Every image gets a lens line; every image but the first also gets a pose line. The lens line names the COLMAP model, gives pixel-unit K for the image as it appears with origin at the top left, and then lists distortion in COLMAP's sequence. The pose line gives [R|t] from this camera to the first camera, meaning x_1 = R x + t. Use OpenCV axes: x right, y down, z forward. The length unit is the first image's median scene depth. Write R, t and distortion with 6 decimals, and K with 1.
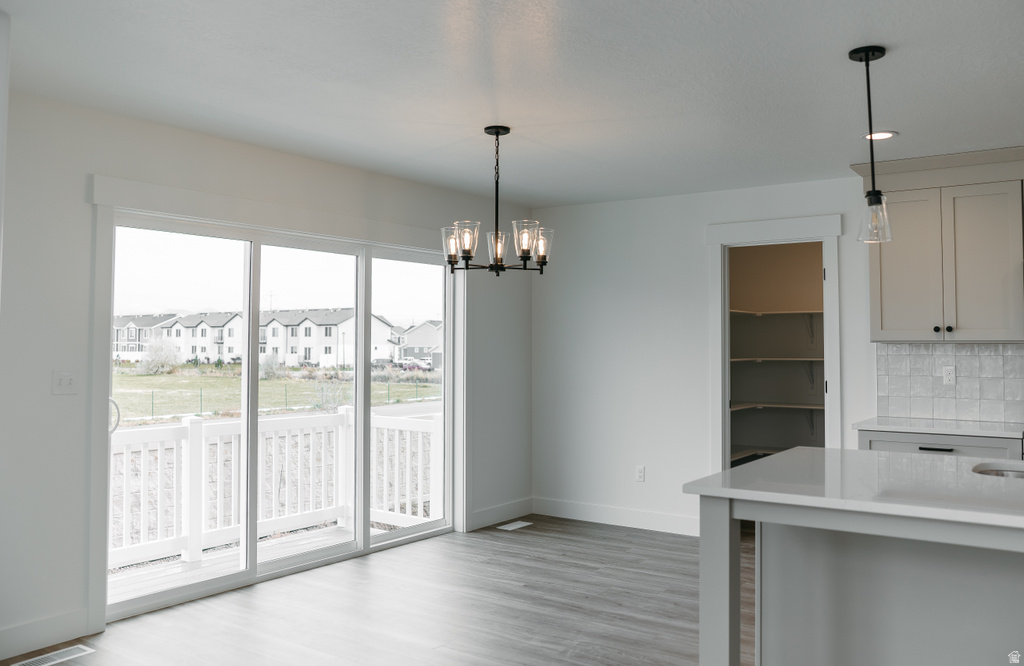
lens RADIAL K [[859.3, 0, 533.1], [0, 859.3, 314.7], [0, 0, 1]] dist [-0.075740, 0.004647]
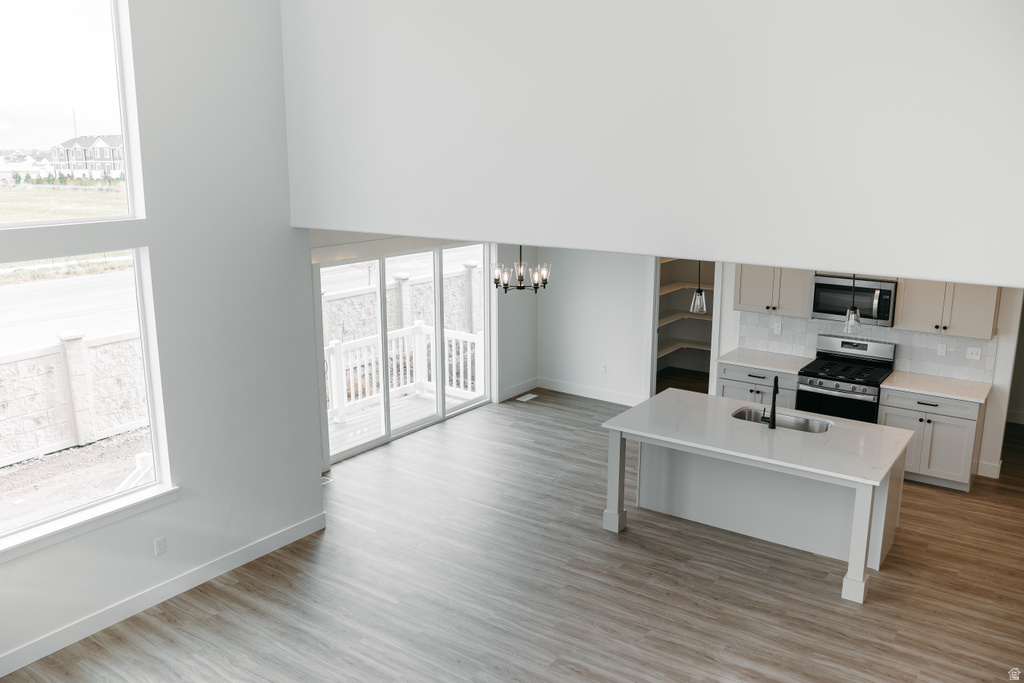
lens RADIAL K [[857.9, 0, 533.3], [0, 857.9, 337.7], [0, 0, 1]] dist [-0.089628, -0.001065]
pose [[0.999986, 0.005293, 0.000492, -0.013802], [-0.005239, 0.965431, 0.260605, -0.381961], [0.000904, -0.260604, 0.965445, -0.735209]]
